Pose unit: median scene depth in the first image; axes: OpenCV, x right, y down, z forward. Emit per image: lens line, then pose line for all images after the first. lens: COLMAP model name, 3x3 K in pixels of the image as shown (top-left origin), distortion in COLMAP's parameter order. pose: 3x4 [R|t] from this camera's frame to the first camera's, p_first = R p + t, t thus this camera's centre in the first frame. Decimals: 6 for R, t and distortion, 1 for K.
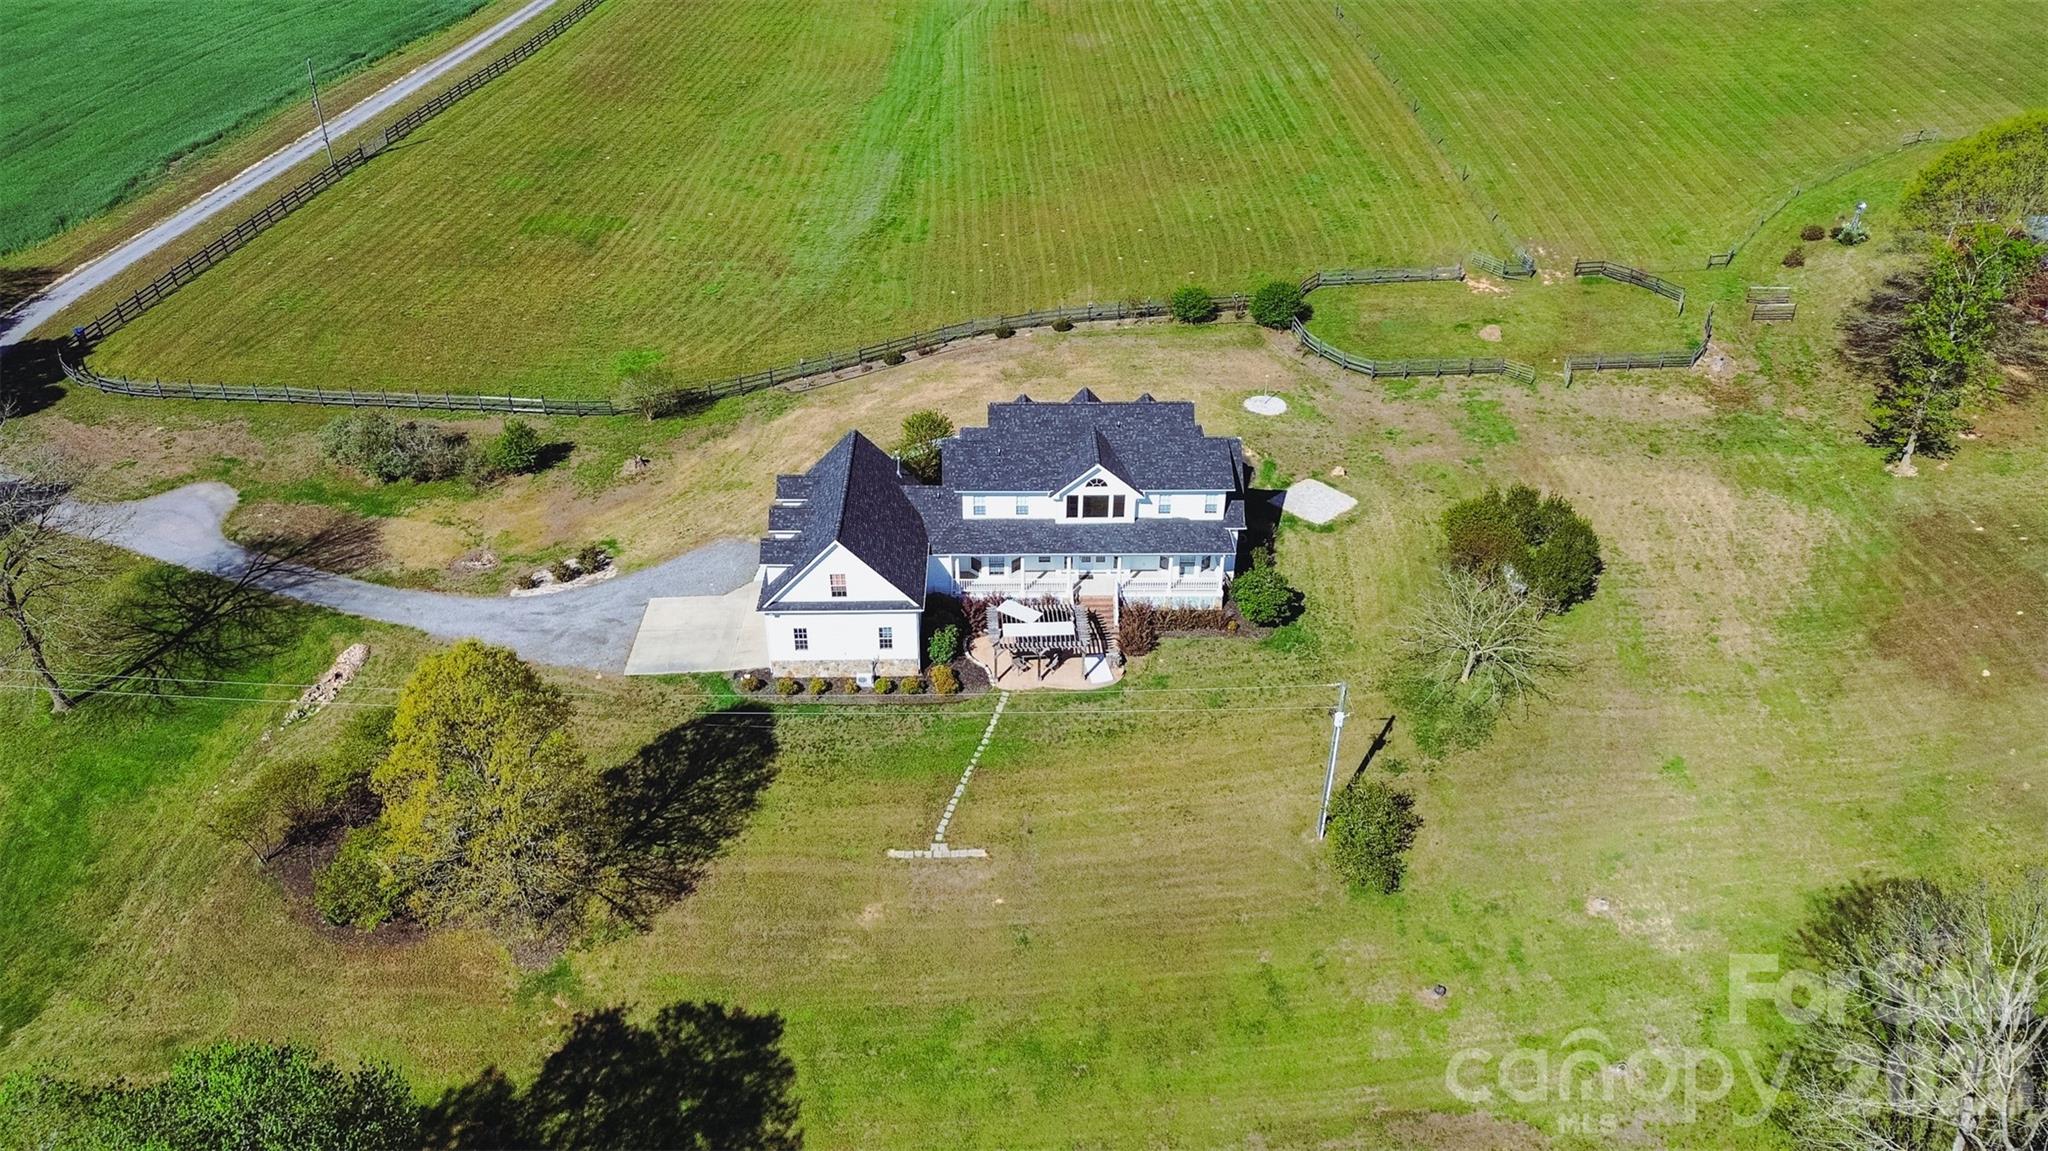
lens RADIAL K [[1426.3, 0, 1068.2], [0, 1426.3, 567.6], [0, 0, 1]] dist [0.055879, -0.079174]
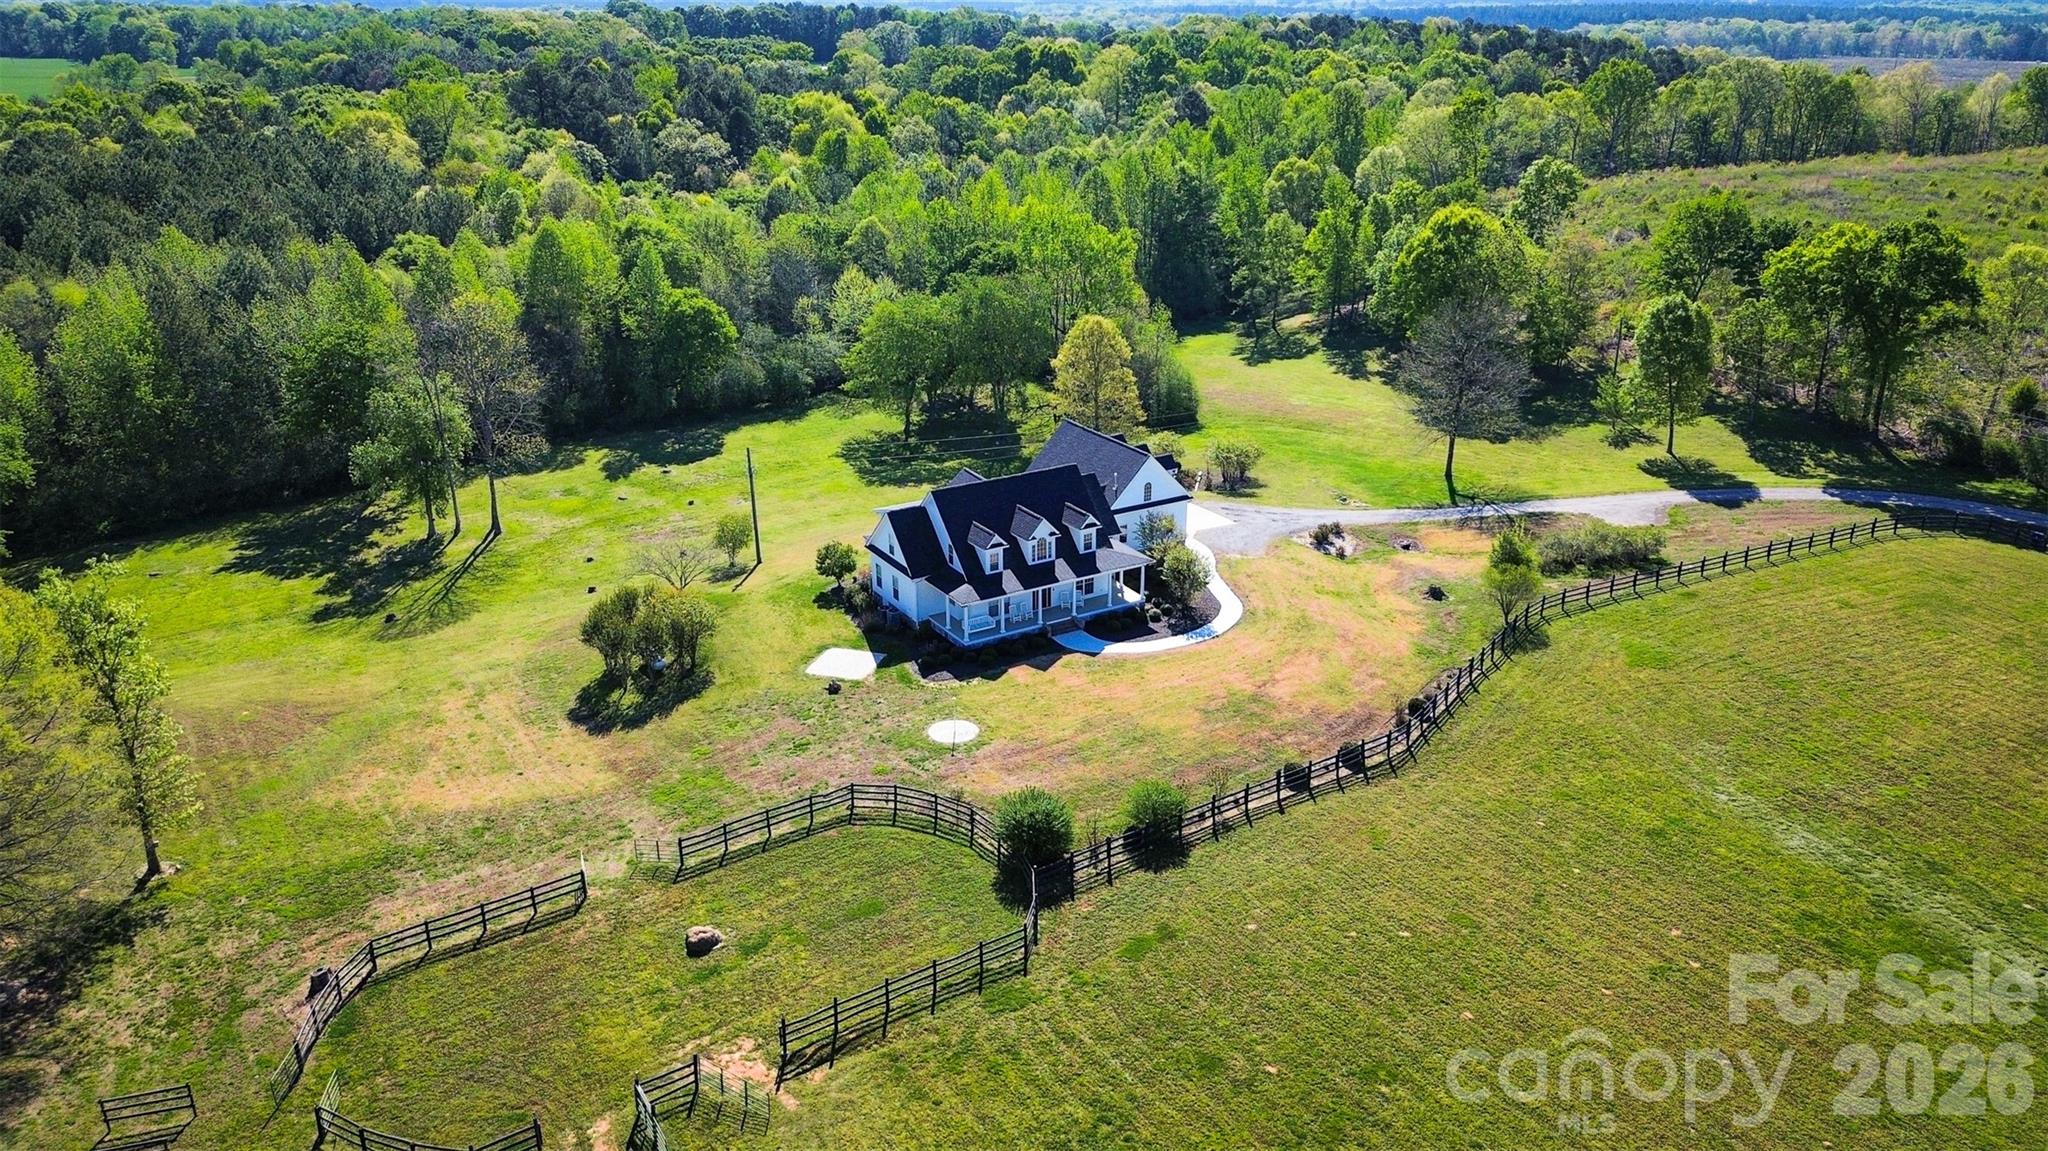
lens RADIAL K [[1466.3, 0, 1024.0], [0, 1466.3, 575.5], [0, 0, 1]] dist [0.058299, -0.049607]
pose [[-0.874072, 0.182253, -0.450312, 0.531830], [-0.273541, 0.581398, 0.766258, -0.943162], [0.401464, 0.792944, -0.458331, 1.500280]]
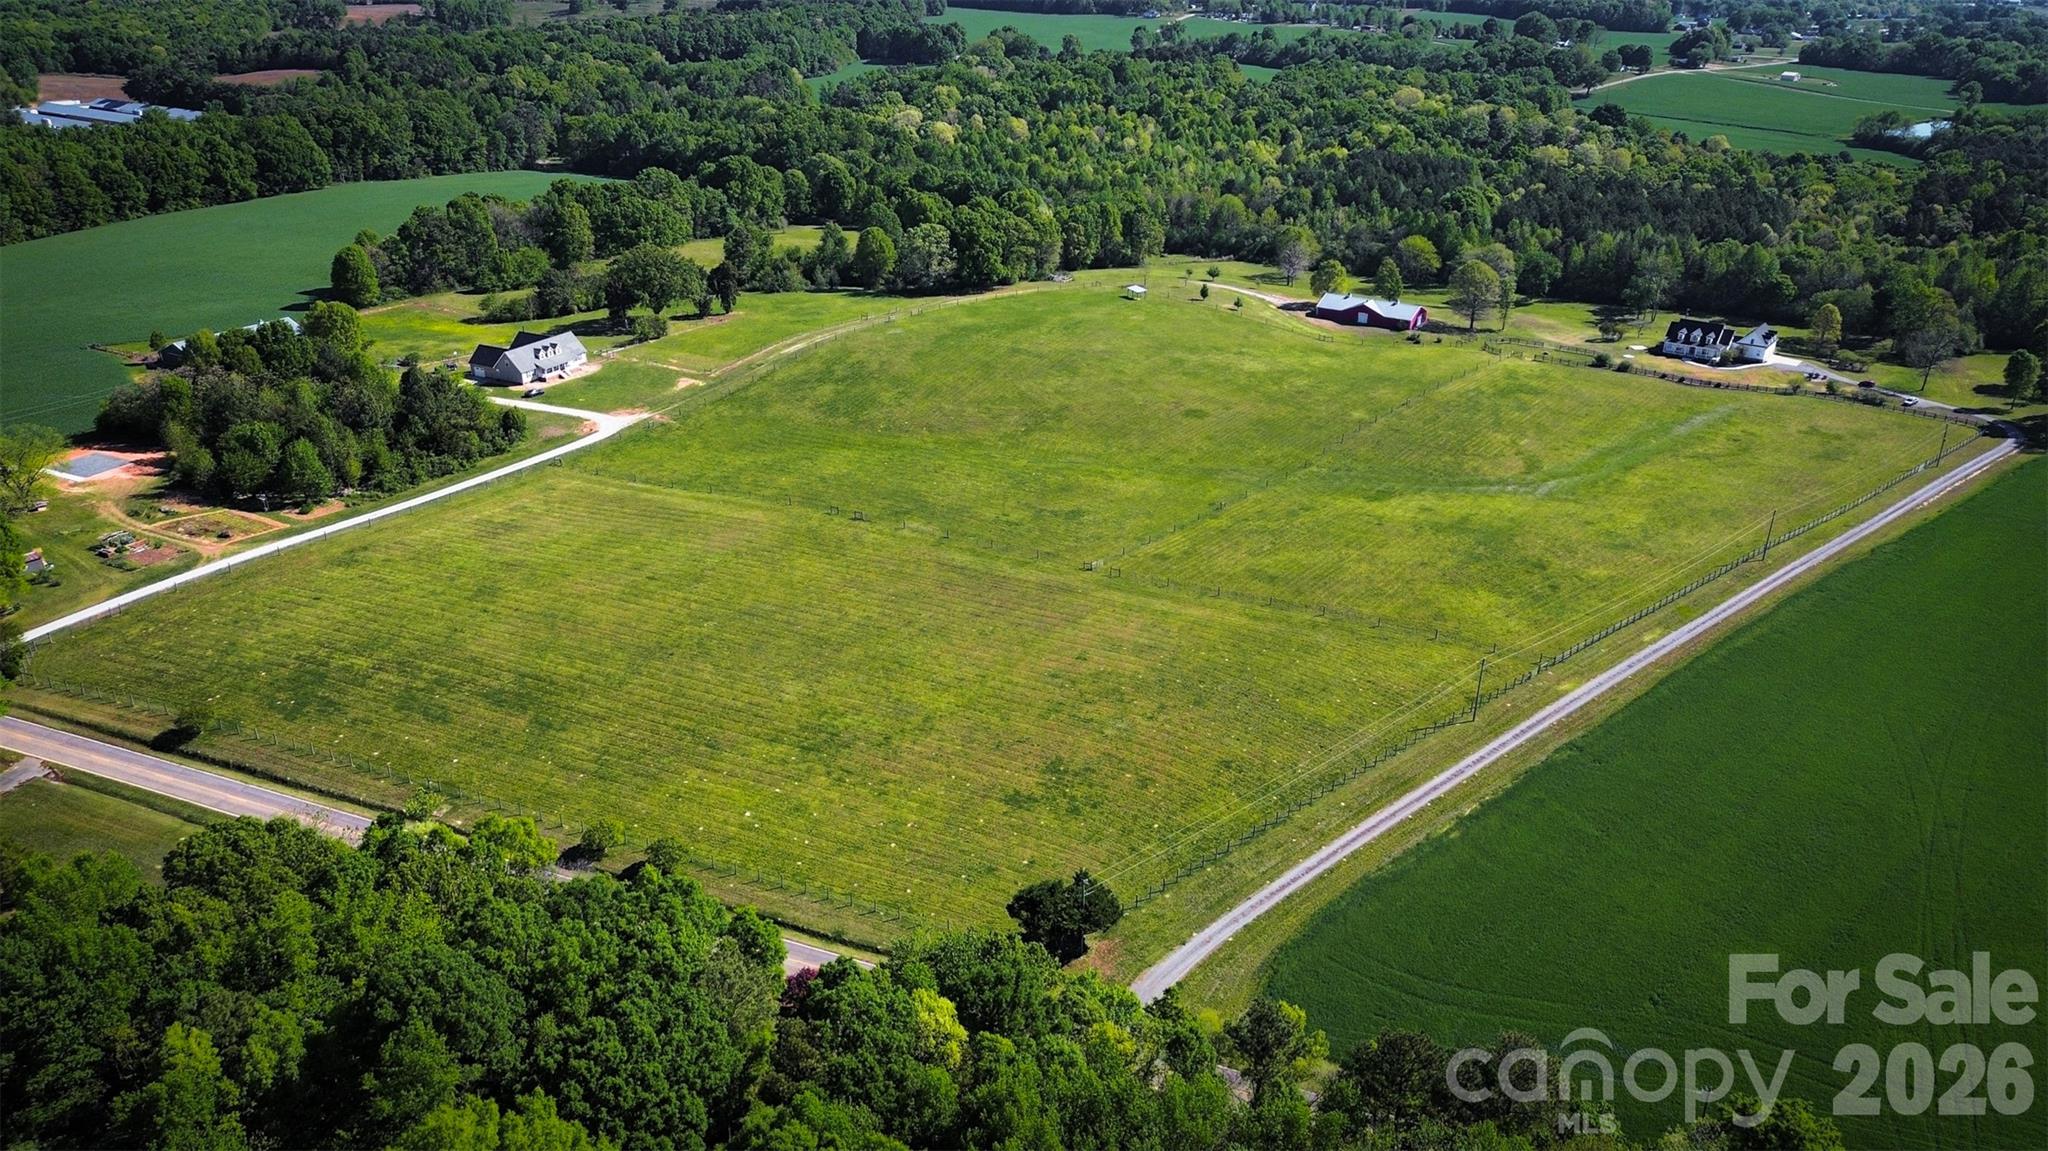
lens RADIAL K [[1466.3, 0, 1024.0], [0, 1466.3, 575.5], [0, 0, 1]] dist [0.058299, -0.049607]
pose [[-0.774662, -0.263171, 0.575013, -1.260252], [0.358920, 0.565662, 0.742431, -4.002190], [-0.520649, 0.781516, -0.343739, 4.351125]]
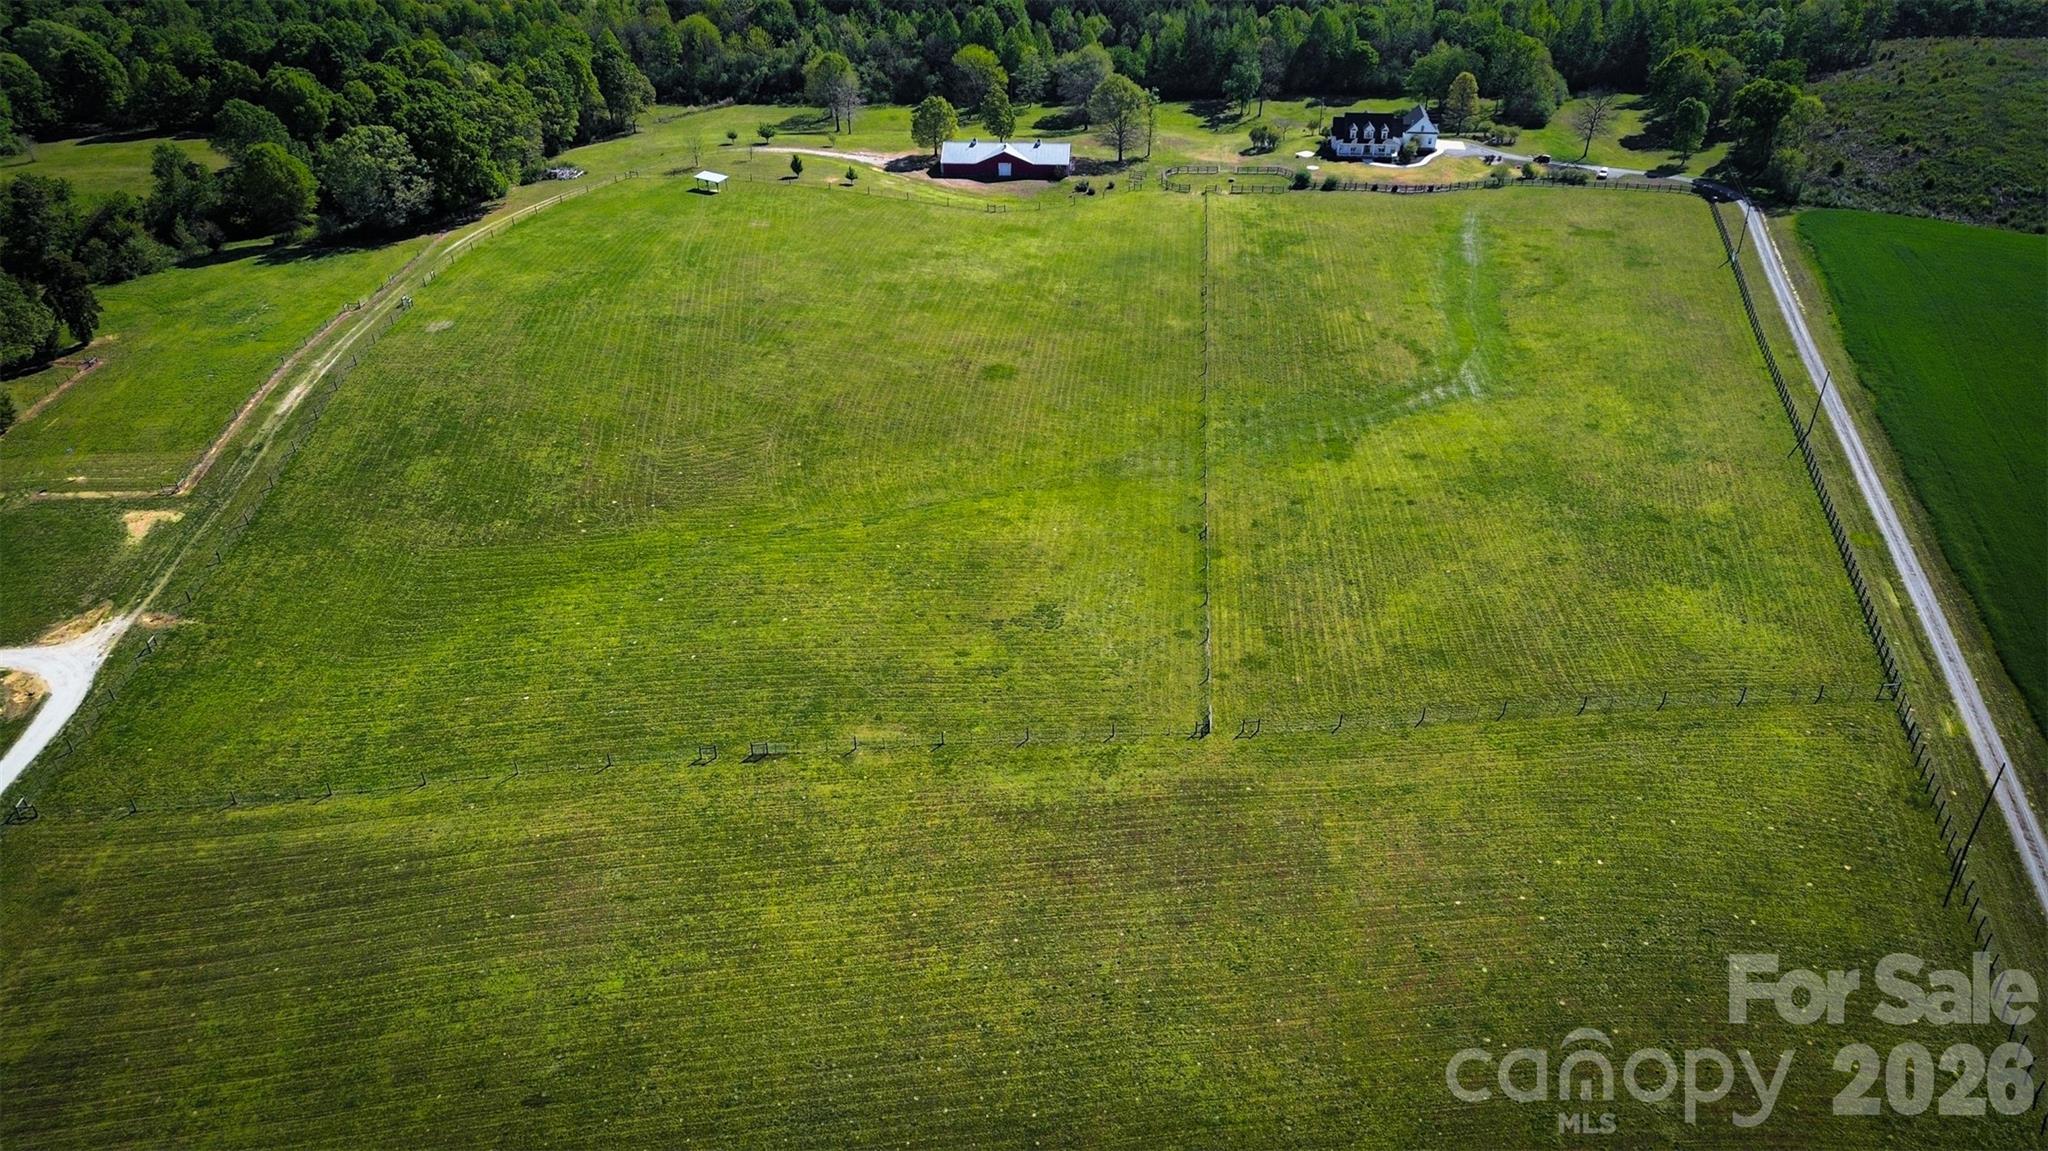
lens RADIAL K [[1466.3, 0, 1024.0], [0, 1466.3, 575.5], [0, 0, 1]] dist [0.058299, -0.049607]
pose [[-0.988384, -0.074001, 0.132745, 0.327762], [0.093819, 0.390067, 0.915994, -3.487628], [-0.119564, 0.917808, -0.378593, 3.781815]]
